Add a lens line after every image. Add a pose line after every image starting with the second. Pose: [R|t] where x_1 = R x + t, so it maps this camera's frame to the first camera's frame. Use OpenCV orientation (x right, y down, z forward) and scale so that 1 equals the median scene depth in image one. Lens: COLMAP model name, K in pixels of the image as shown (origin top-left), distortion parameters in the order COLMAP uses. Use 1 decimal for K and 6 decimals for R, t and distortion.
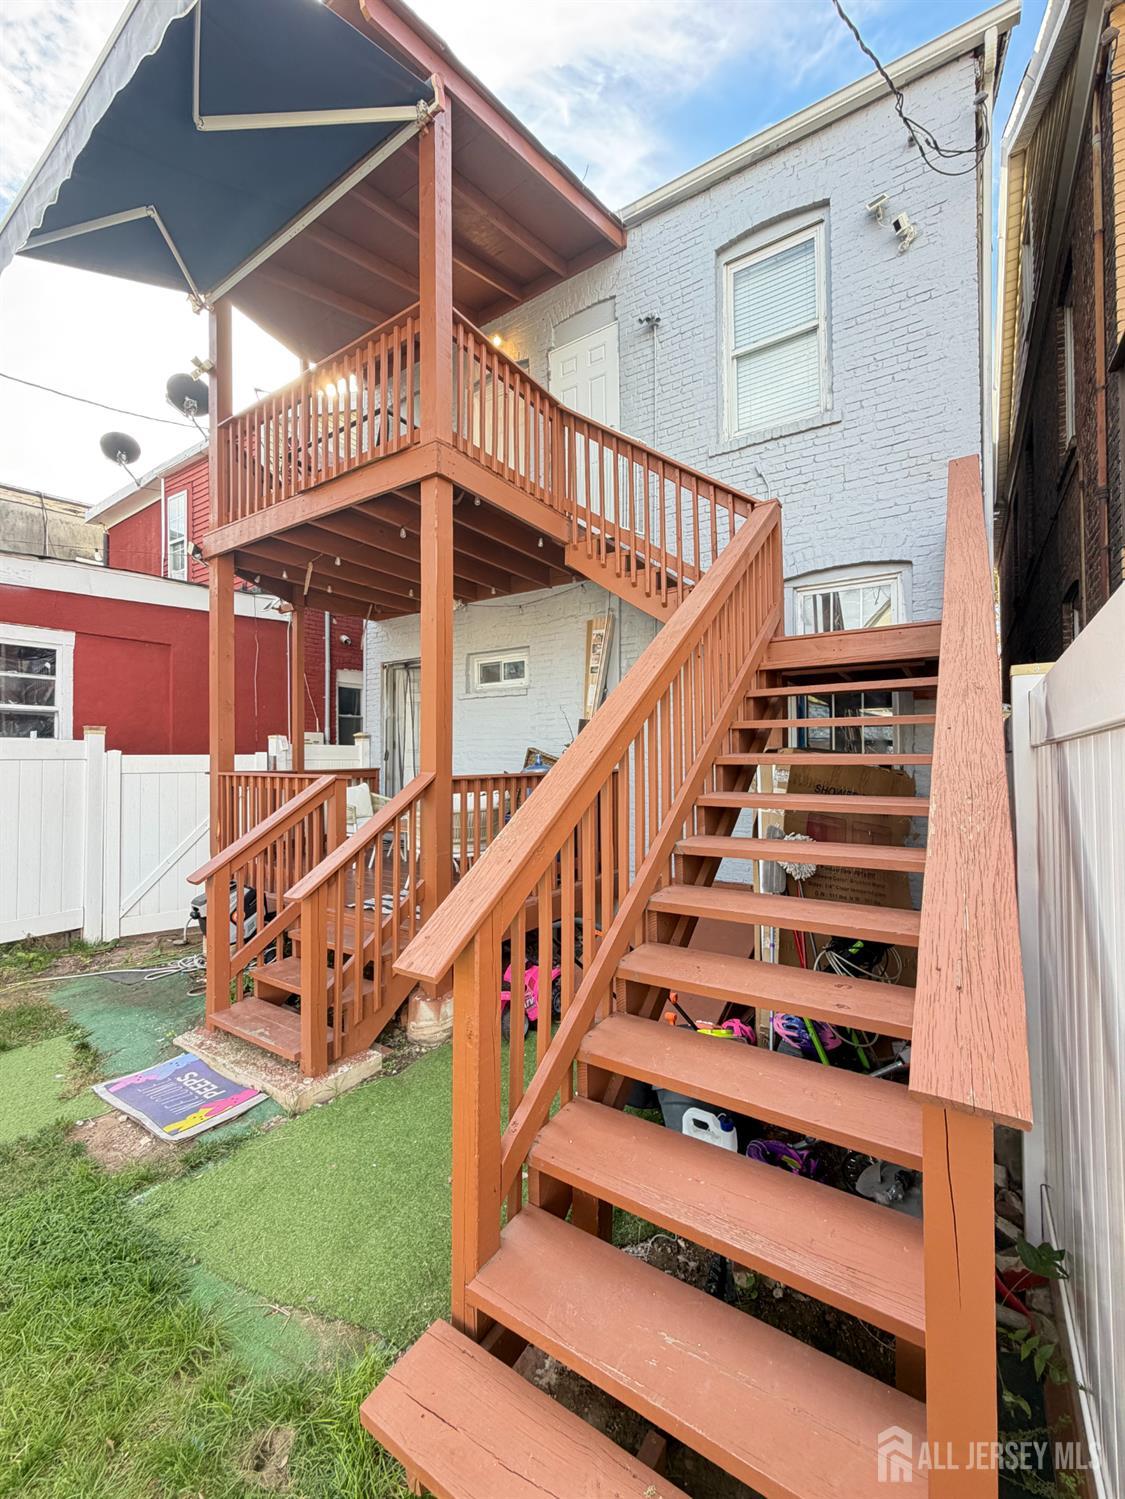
lens RADIAL K [[596.4, 0, 567.0], [0, 596.4, 744.1], [0, 0, 1]] dist [0.001750, -0.000296]
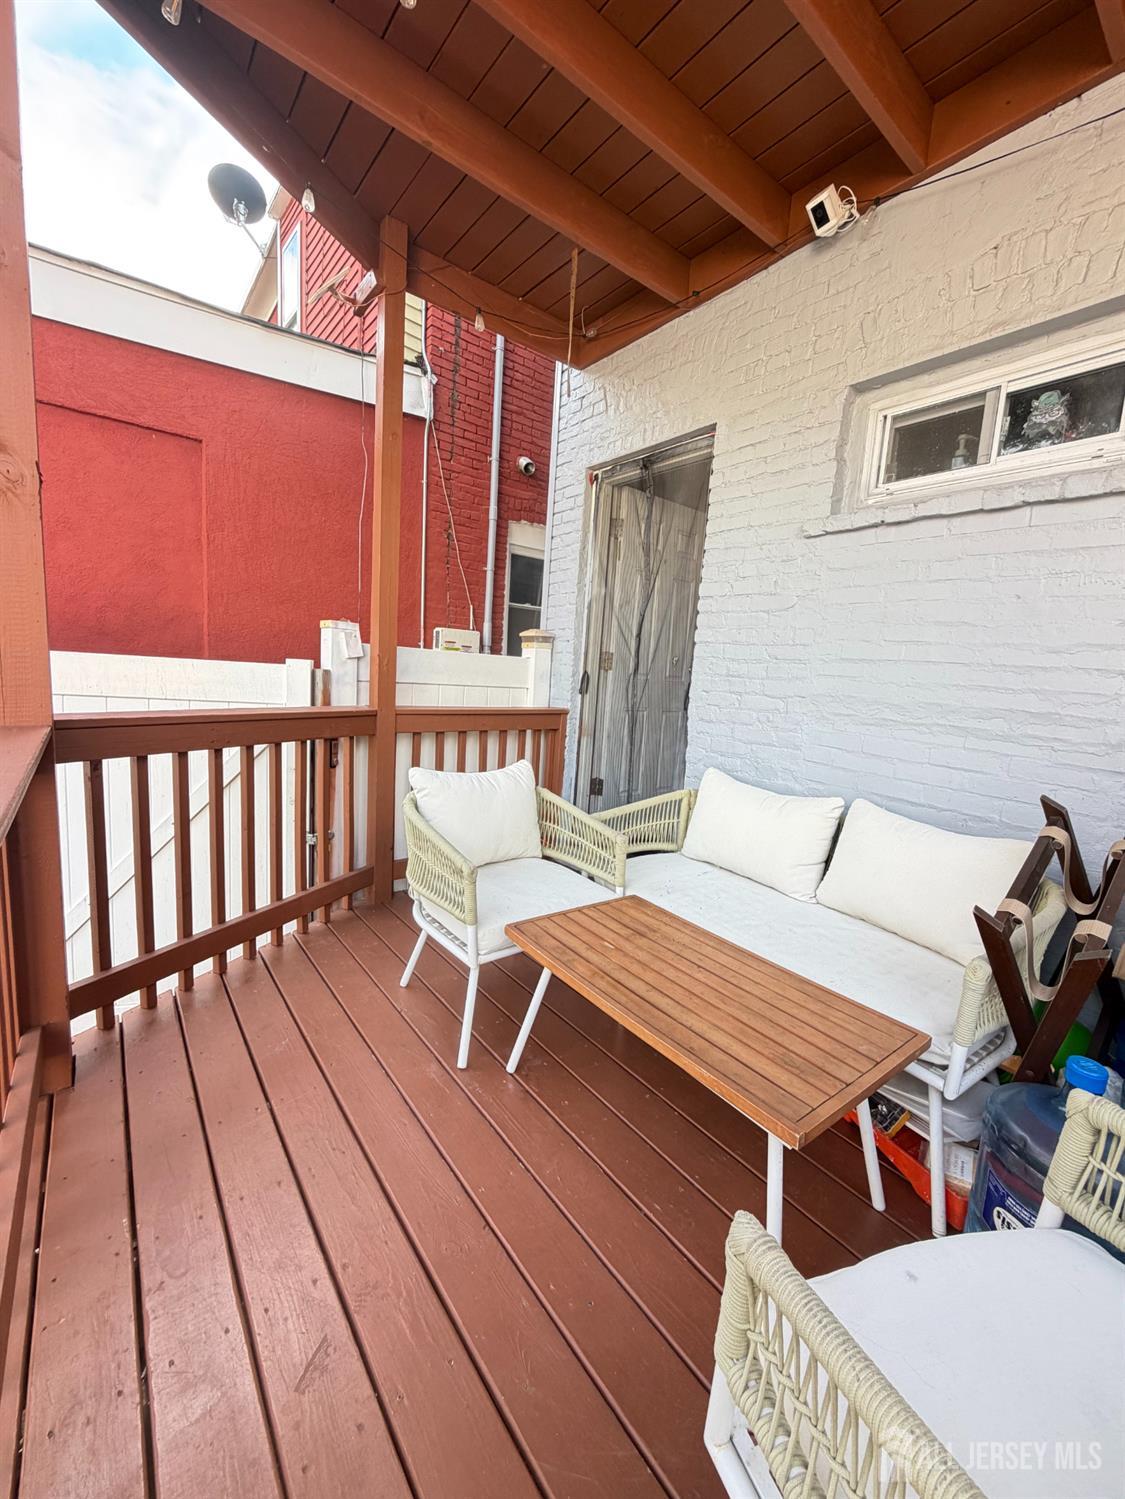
lens RADIAL K [[596.4, 0, 567.0], [0, 596.4, 744.1], [0, 0, 1]] dist [0.001750, -0.000296]
pose [[0.948470, 0.102609, -0.299794, -0.198810], [-0.061609, 0.987779, 0.143168, 0.000692], [0.310820, -0.117321, 0.943200, 0.640784]]
